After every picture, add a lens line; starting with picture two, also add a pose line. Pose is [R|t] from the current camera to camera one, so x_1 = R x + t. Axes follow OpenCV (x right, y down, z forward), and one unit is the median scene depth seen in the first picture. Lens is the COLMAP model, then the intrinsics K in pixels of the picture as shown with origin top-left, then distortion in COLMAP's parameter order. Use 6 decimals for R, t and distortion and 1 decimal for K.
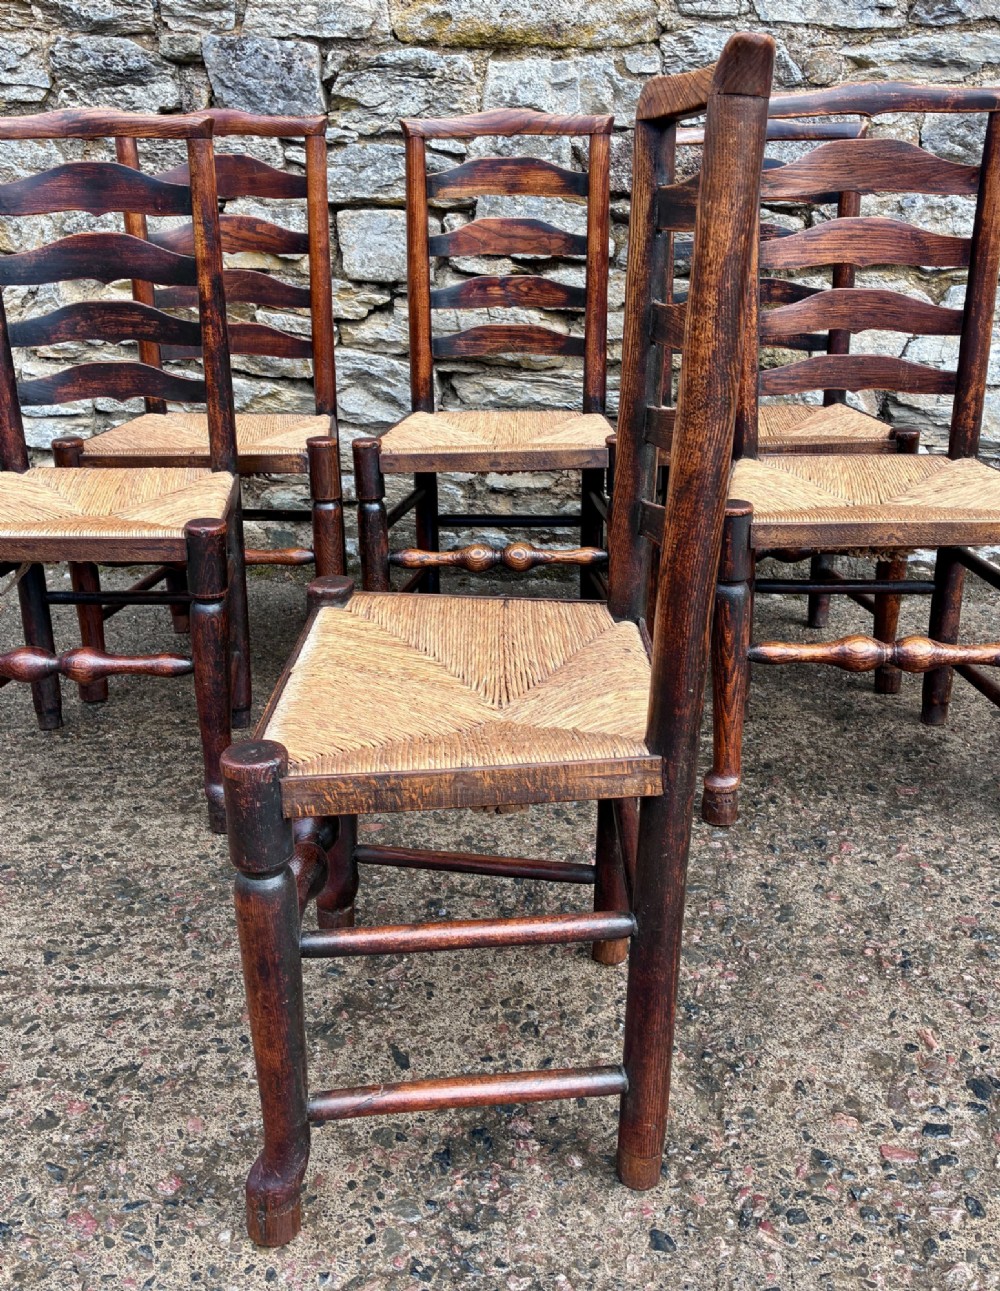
lens RADIAL K [[1200.2, 0, 503.0], [0, 1200.2, 591.9], [0, 0, 1]] dist [0.017945, 0.000000]
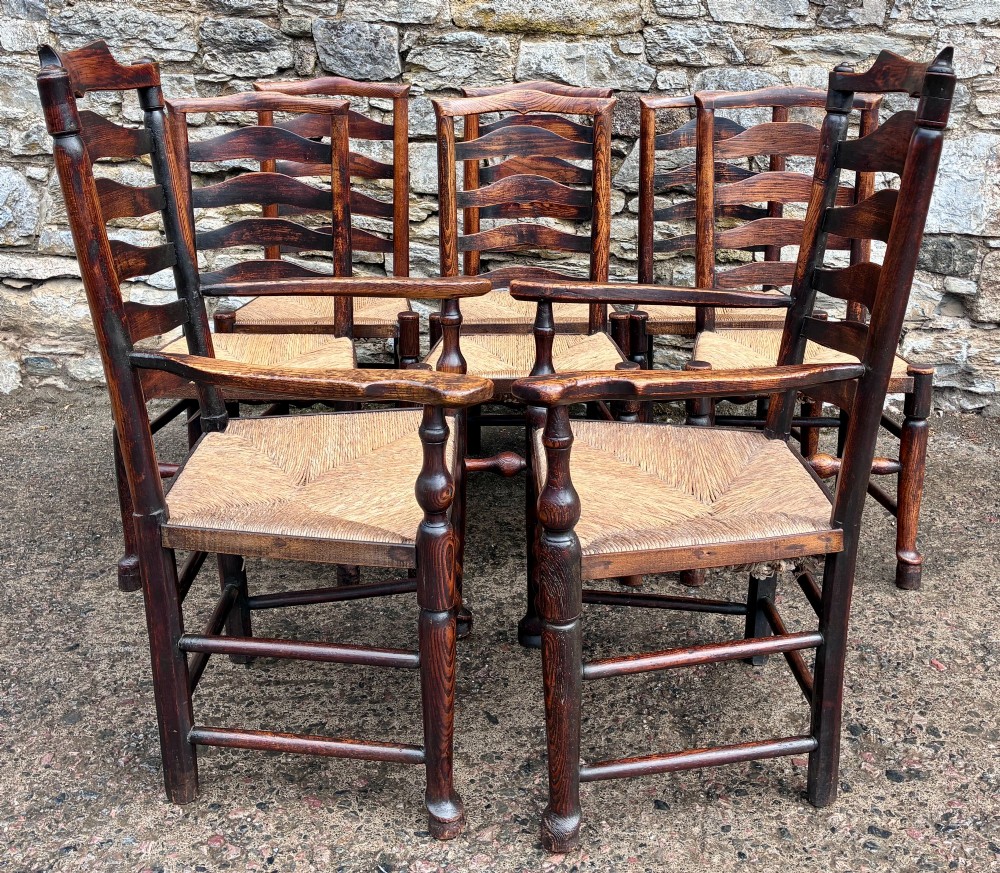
lens RADIAL K [[1176.0, 0, 531.6], [0, 1176.0, 300.1], [0, 0, 1]] dist [0.020379, 0.000000]
pose [[0.998869, 0.010530, 0.046370, -0.073478], [-0.005070, 0.993196, -0.116343, 0.016704], [-0.047279, 0.115977, 0.992126, -0.389813]]
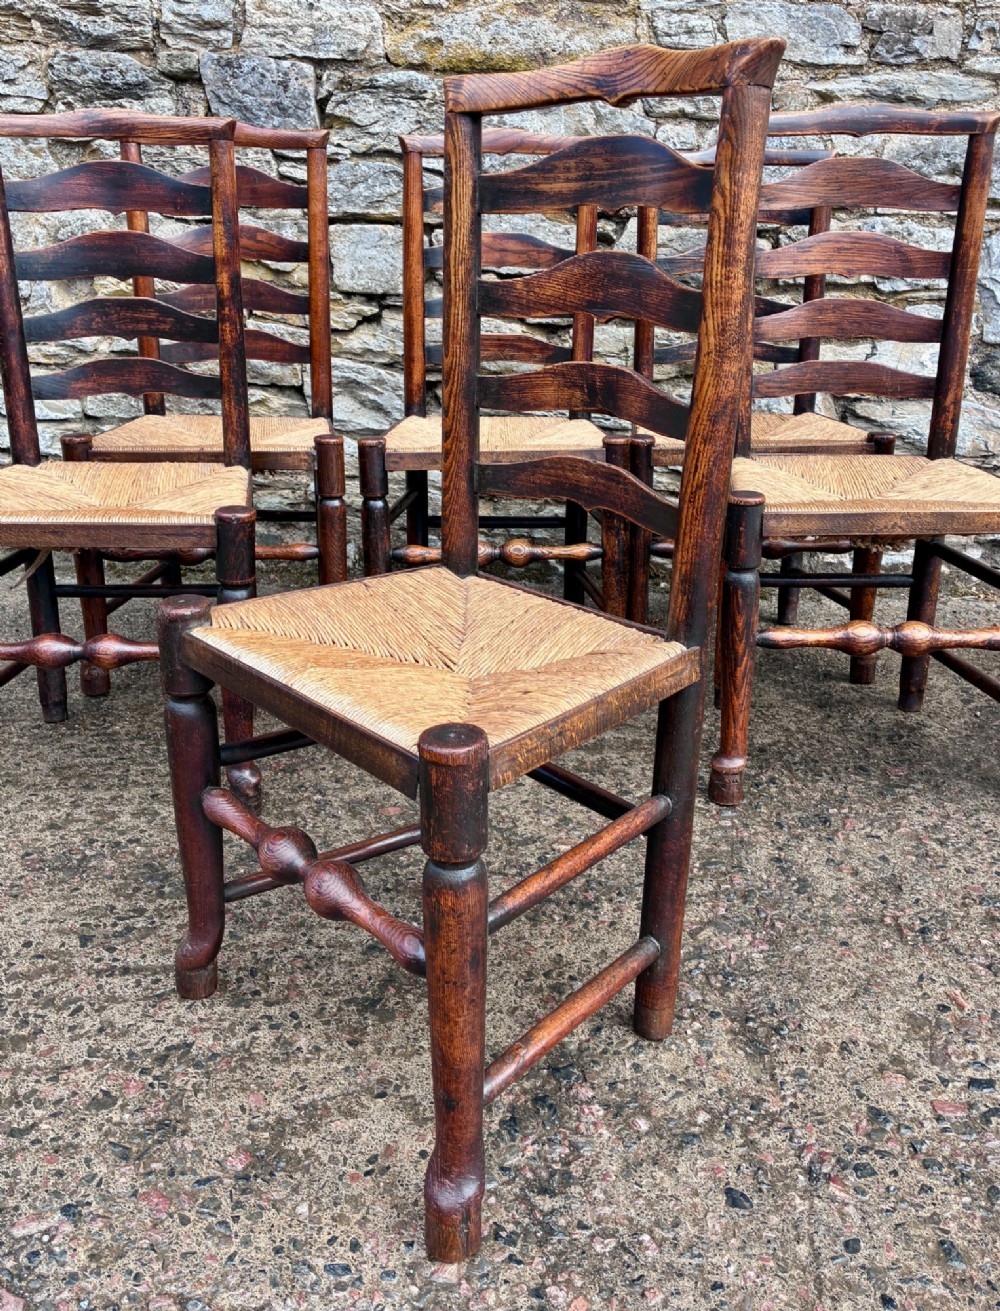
lens RADIAL K [[1133.9, 0, 497.6], [0, 1133.9, 584.5], [0, 0, 1]] dist [0.032194, -0.030695]
pose [[0.997815, 0.000883, 0.066069, -0.073863], [0.000837, 0.999662, -0.025996, 0.025437], [-0.066069, 0.025995, 0.997476, 0.022586]]
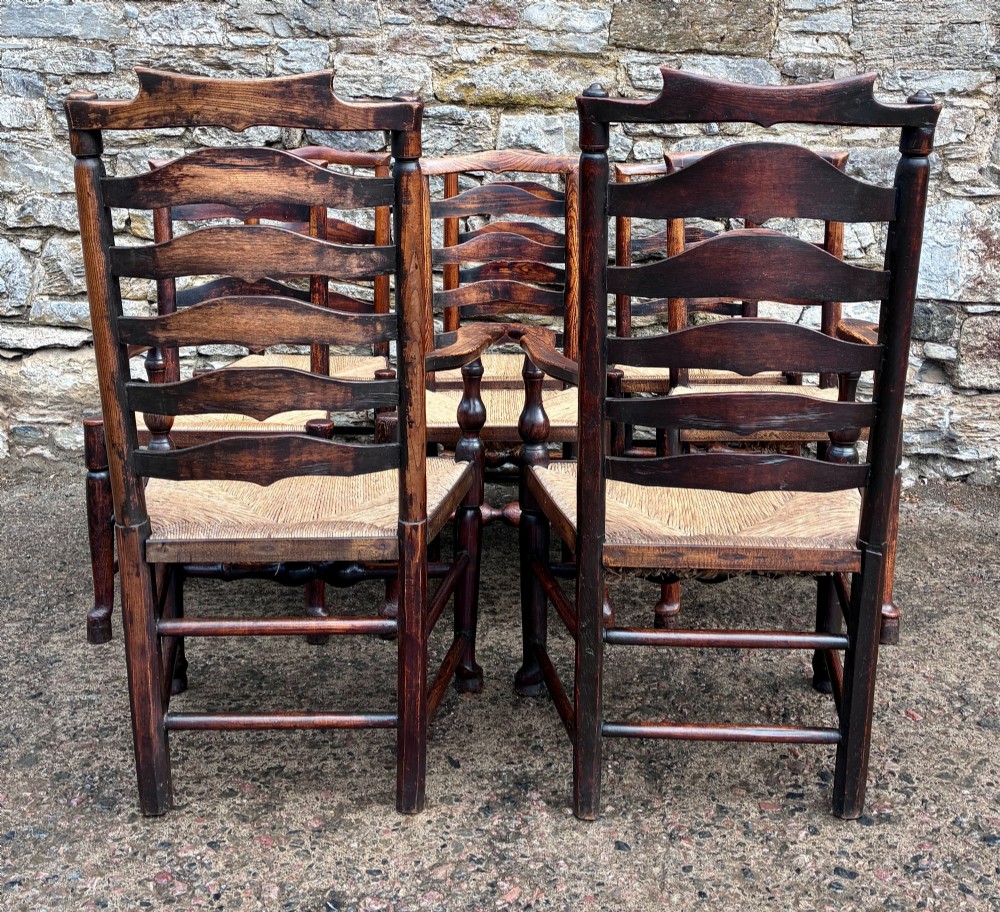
lens RADIAL K [[1167.9, 0, 516.5], [0, 1167.9, 306.2], [0, 0, 1]] dist [0.025126, 0.000000]
pose [[0.999589, 0.011237, 0.026392, -0.034145], [-0.005627, 0.979013, -0.203718, 0.080499], [-0.028127, 0.203485, 0.978674, -0.388317]]
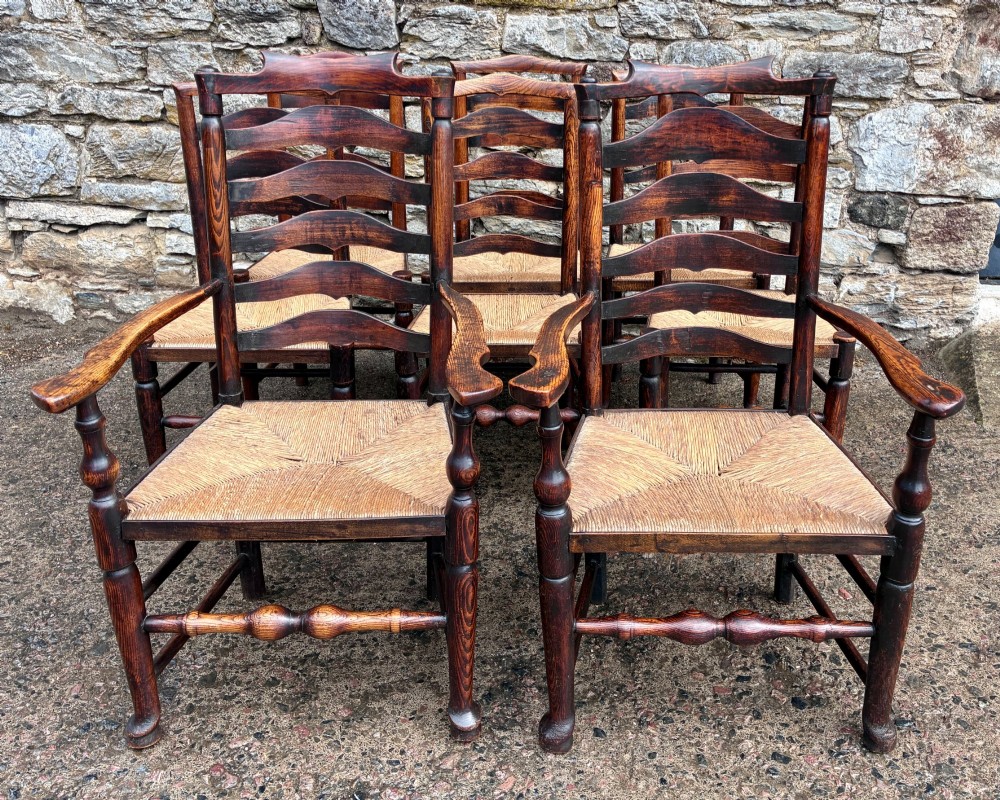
lens RADIAL K [[984.0, 0, 563.0], [0, 984.0, 326.0], [0, 0, 1]] dist [0.017715, 0.000000]
pose [[0.998104, 0.006994, 0.061157, -0.017890], [-0.008465, 0.999680, 0.023821, -0.093454], [-0.060970, -0.024294, 0.997844, -0.330786]]
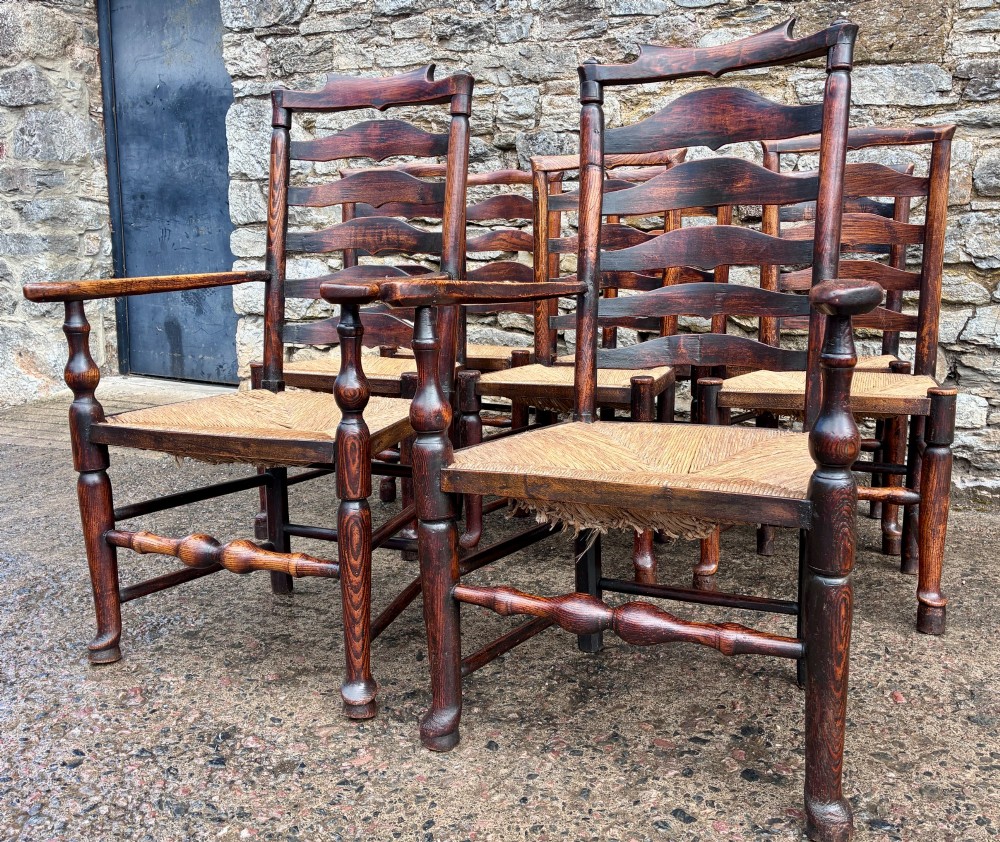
lens RADIAL K [[907.8, 0, 530.5], [0, 907.8, 411.0], [0, 0, 1]] dist [0.018365, 0.000000]
pose [[0.926810, 0.067874, -0.369346, 0.342088], [-0.130840, 0.980267, -0.148181, 0.143415], [0.352000, 0.185661, 0.917402, -0.131598]]
